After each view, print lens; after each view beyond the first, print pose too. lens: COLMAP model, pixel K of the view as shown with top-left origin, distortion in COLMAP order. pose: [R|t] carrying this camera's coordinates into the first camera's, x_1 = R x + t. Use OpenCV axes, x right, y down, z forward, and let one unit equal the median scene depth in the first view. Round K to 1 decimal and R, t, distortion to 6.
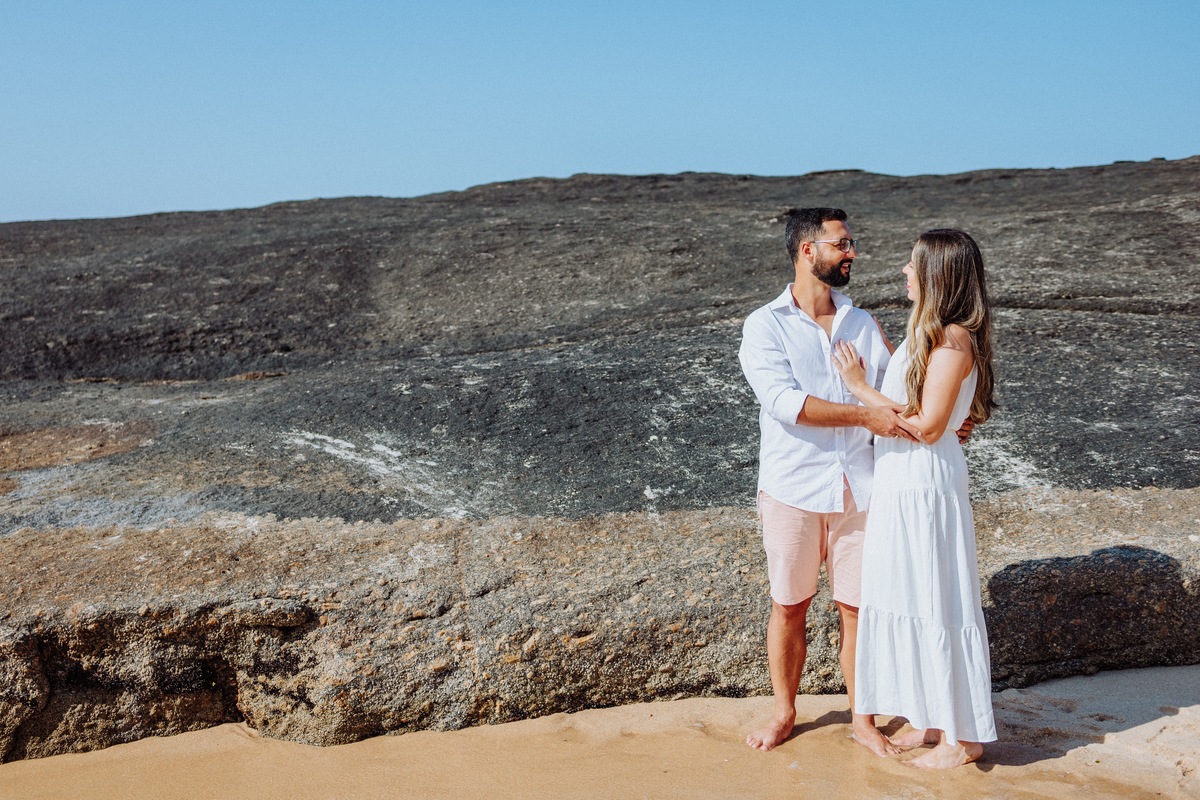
lens RADIAL K [[1369.7, 0, 487.5], [0, 1369.7, 360.7], [0, 0, 1]] dist [0.010409, 0.026050]
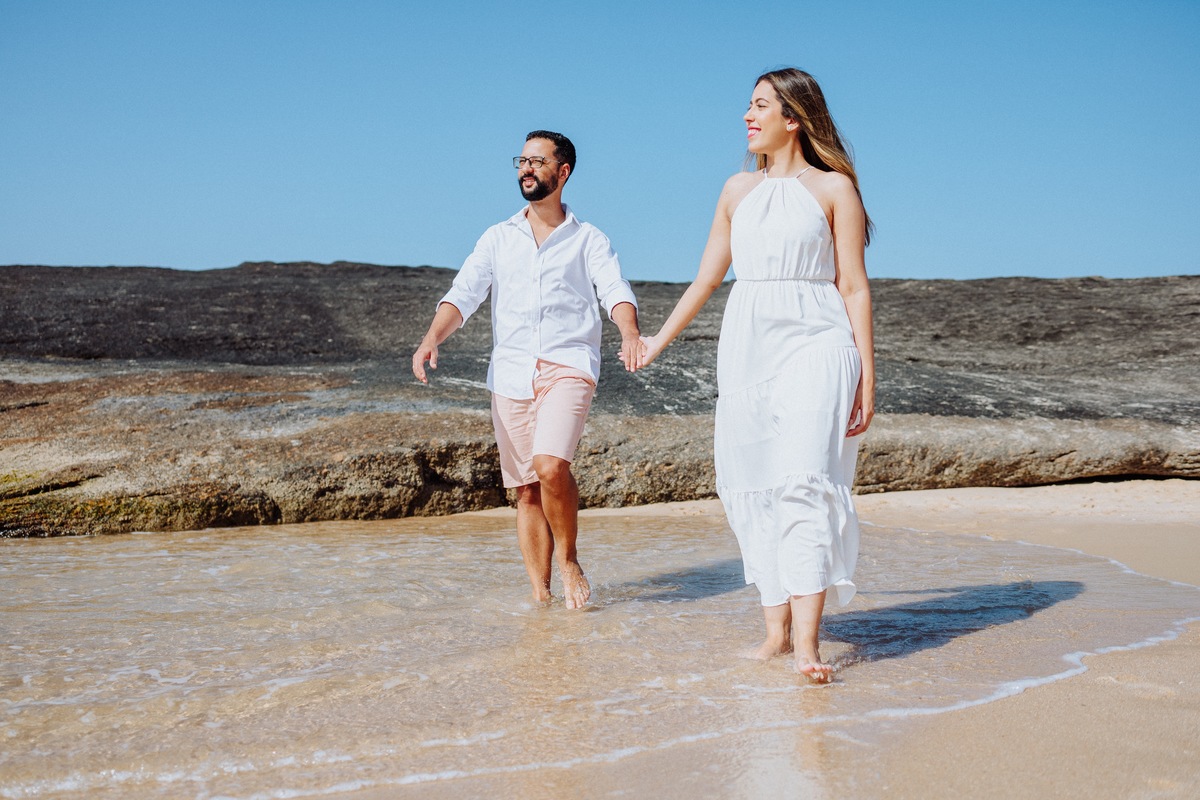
lens RADIAL K [[1261.8, 0, 581.4], [0, 1261.8, 397.7], [0, 0, 1]] dist [0.025354, 0.013637]
pose [[0.935113, 0.029819, 0.353092, -0.679009], [-0.013918, 0.998775, -0.047486, 0.188617], [-0.354075, 0.039490, 0.934383, -0.639094]]
